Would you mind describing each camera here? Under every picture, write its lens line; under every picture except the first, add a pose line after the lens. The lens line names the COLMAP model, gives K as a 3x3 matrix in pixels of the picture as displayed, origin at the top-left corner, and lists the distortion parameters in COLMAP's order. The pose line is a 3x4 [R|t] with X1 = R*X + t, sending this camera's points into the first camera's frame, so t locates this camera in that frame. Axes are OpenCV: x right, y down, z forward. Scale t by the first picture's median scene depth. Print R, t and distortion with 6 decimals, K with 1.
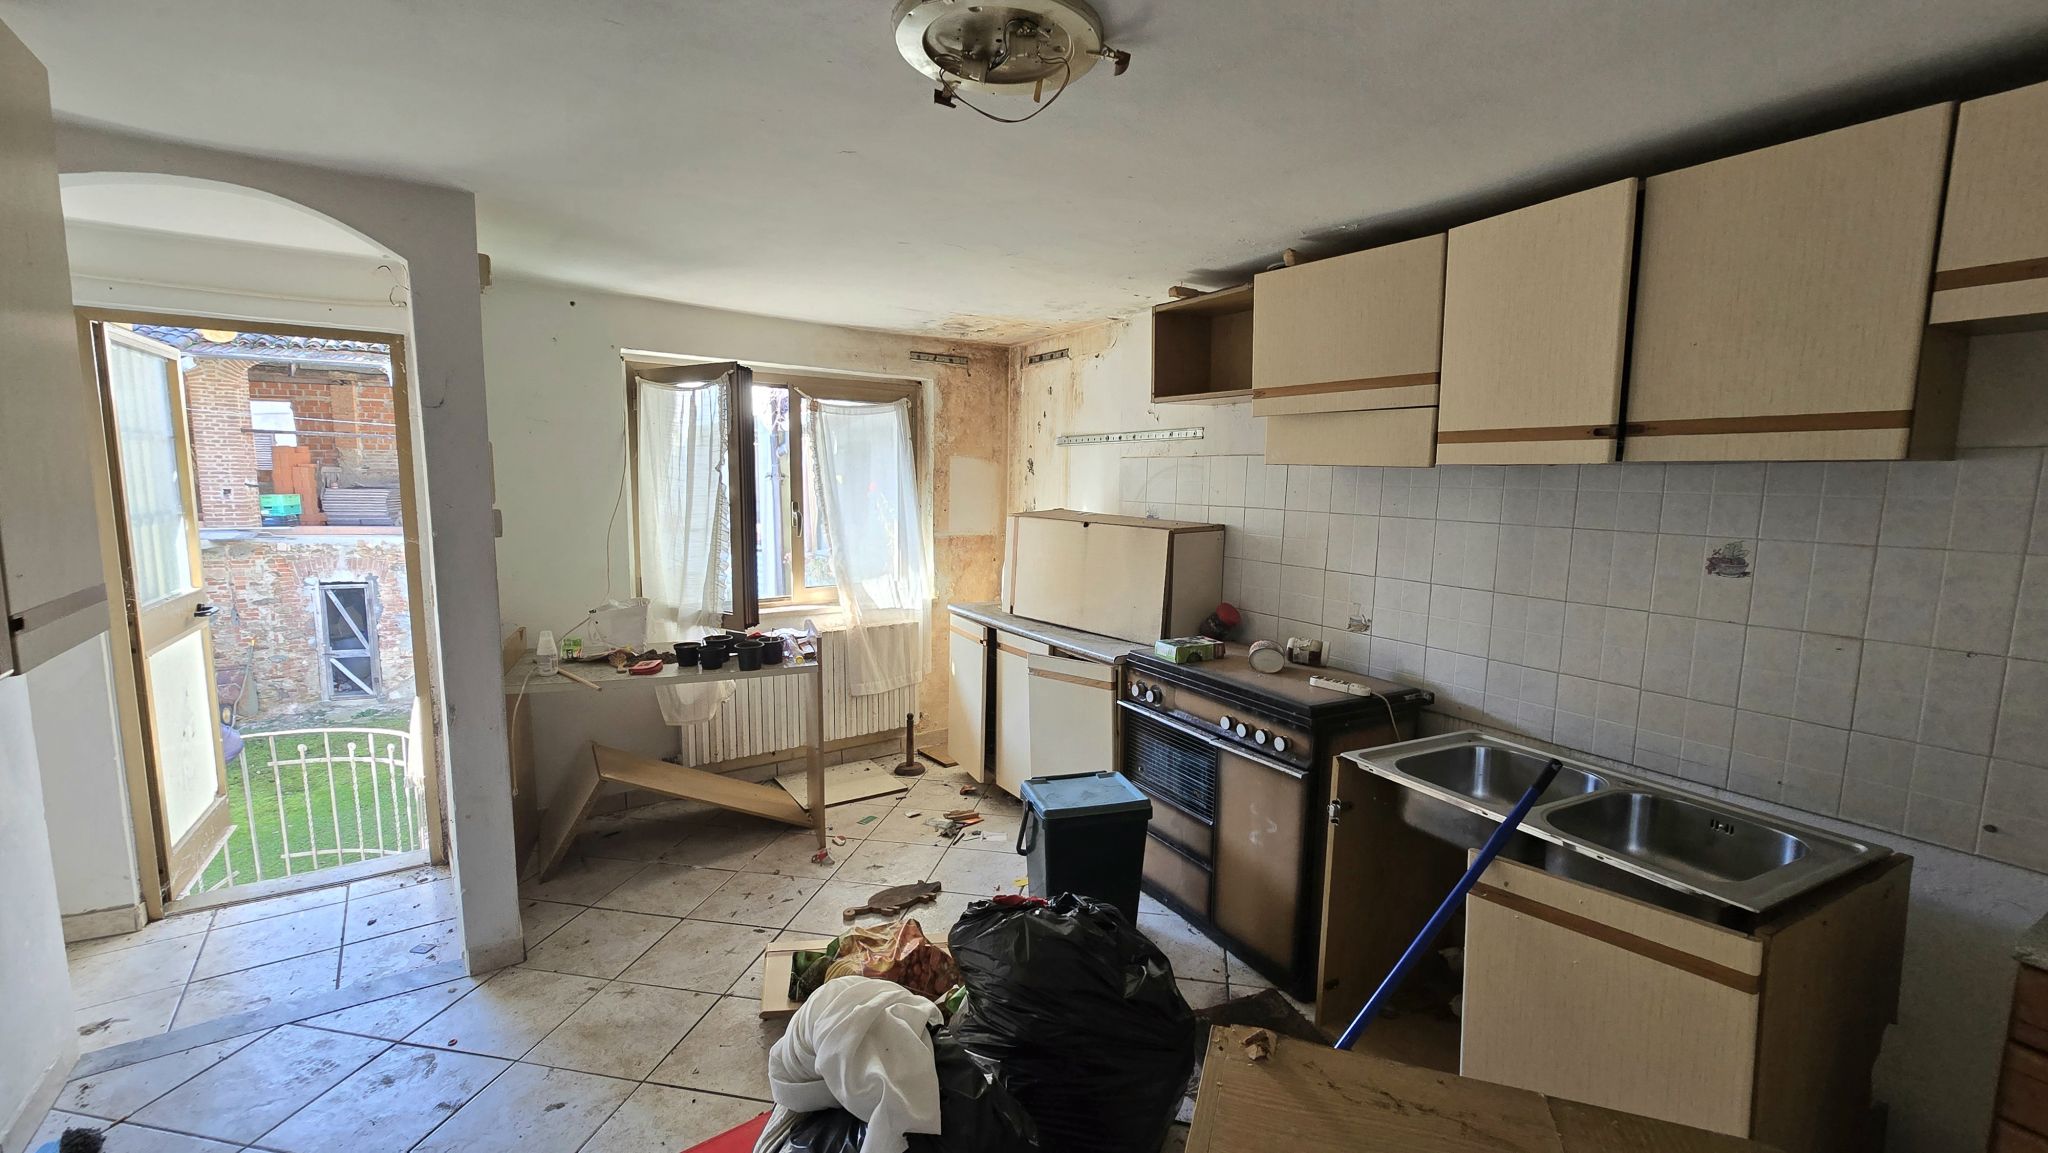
lens RADIAL K [[833.8, 0, 1025.1], [0, 833.8, 578.9], [0, 0, 1]] dist [-0.003861, 0.000334]
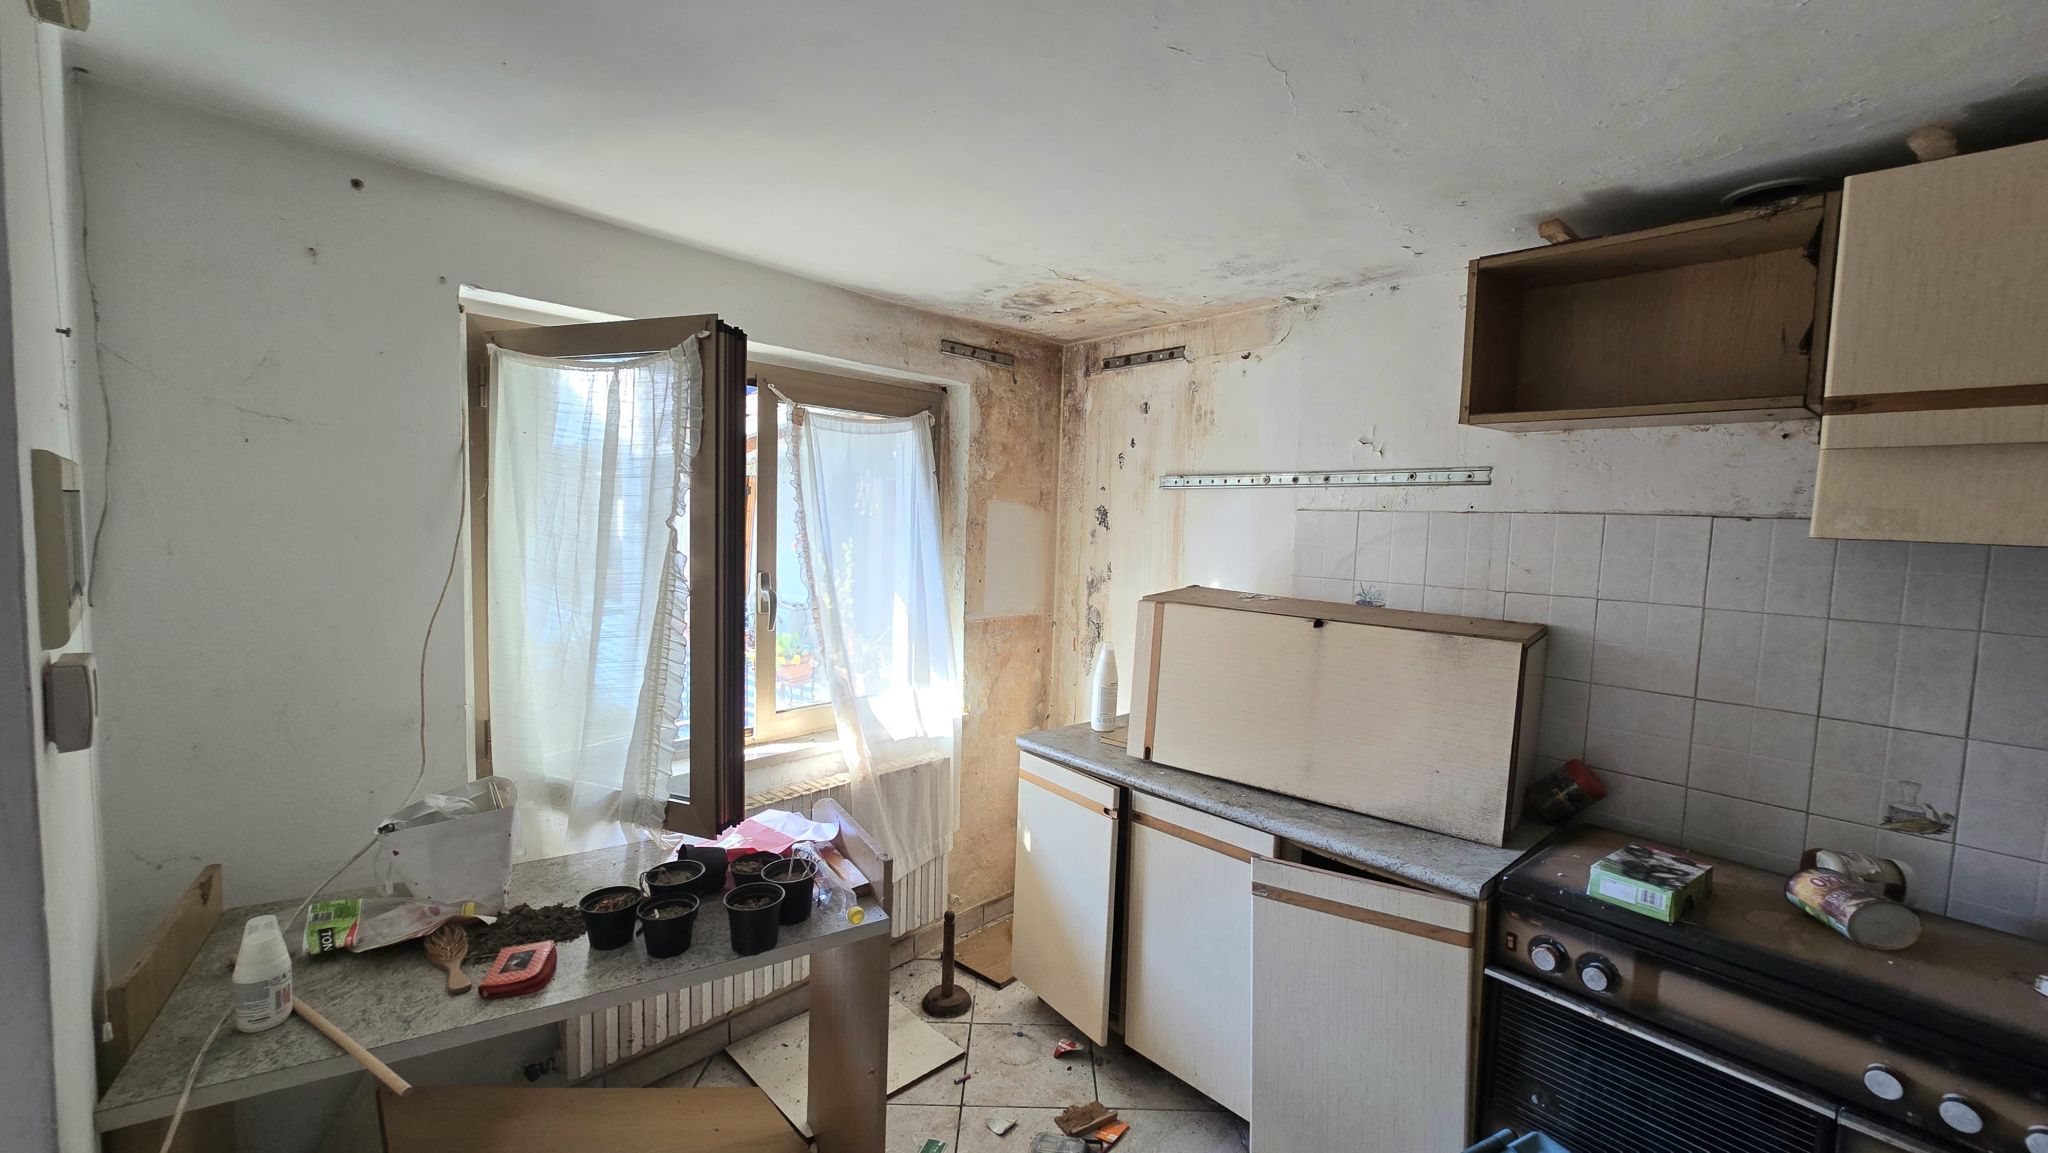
lens RADIAL K [[833.8, 0, 1024.3], [0, 833.8, 577.5], [0, 0, 1]] dist [-0.003861, 0.000334]
pose [[0.983008, 0.001959, 0.183551, -0.245211], [0.006609, 0.998917, -0.046054, -0.072580], [-0.183443, 0.046485, 0.981931, 0.455377]]
